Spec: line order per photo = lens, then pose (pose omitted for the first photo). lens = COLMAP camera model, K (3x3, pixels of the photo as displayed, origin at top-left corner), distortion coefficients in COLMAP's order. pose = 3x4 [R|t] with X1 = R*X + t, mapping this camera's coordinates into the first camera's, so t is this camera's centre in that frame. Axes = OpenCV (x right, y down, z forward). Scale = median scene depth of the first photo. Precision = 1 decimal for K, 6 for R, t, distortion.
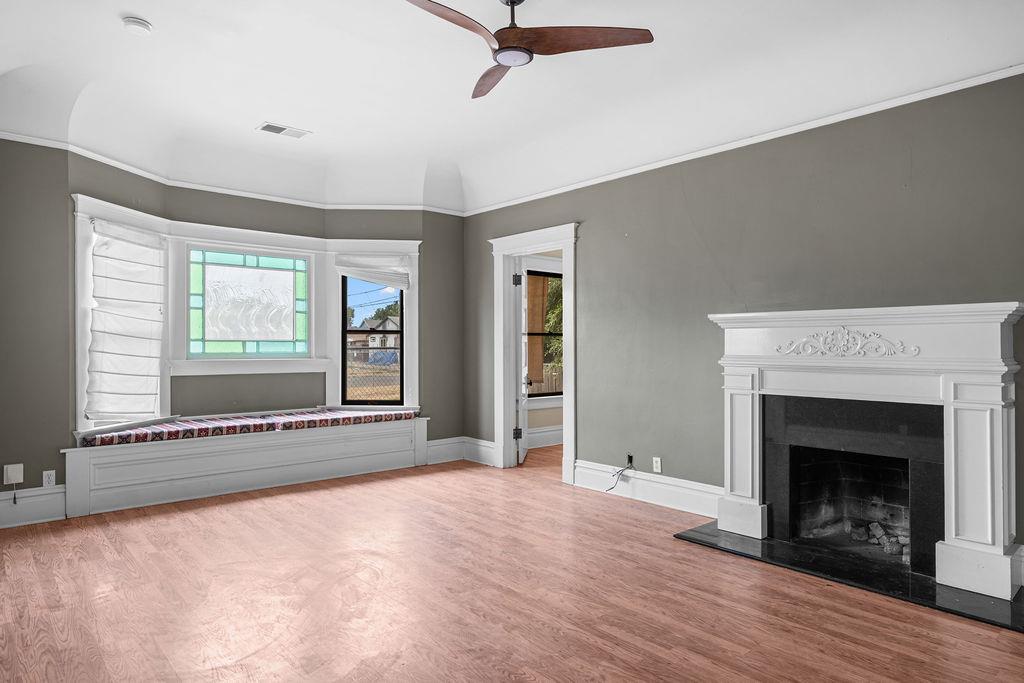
lens RADIAL K [[613.8, 0, 510.5], [0, 613.8, 338.9], [0, 0, 1]] dist [-0.037753, -0.001423]
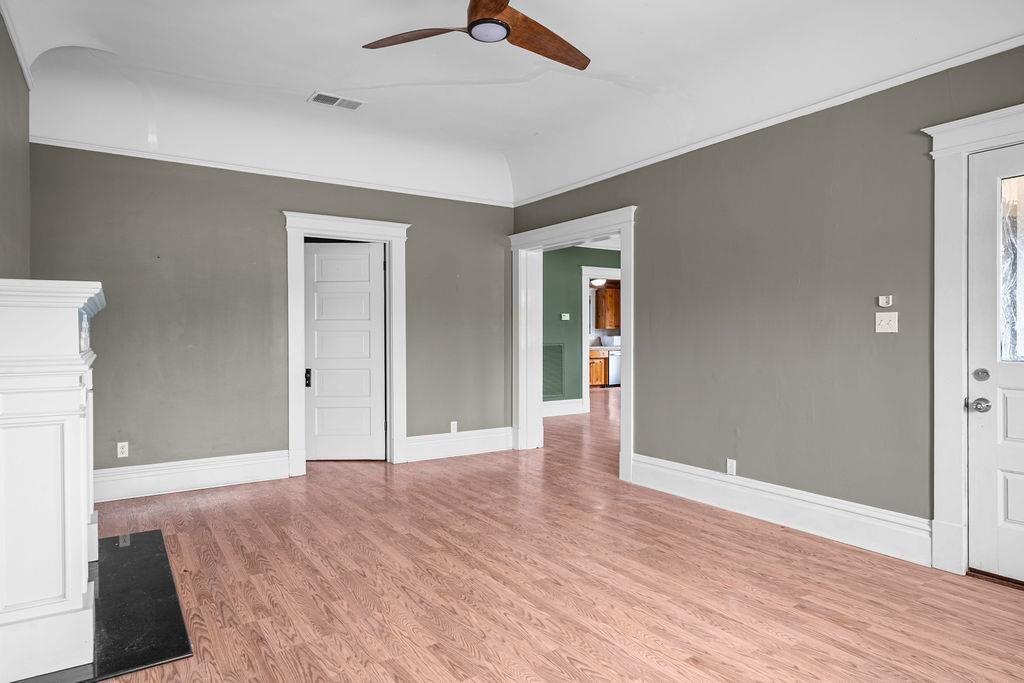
lens RADIAL K [[613.8, 0, 511.3], [0, 613.8, 336.9], [0, 0, 1]] dist [-0.037753, -0.001423]
pose [[-0.991086, 0.002328, 0.133205, -0.168463], [0.002442, 0.999997, 0.000695, 0.012909], [-0.133203, 0.001014, -0.991088, 2.093766]]
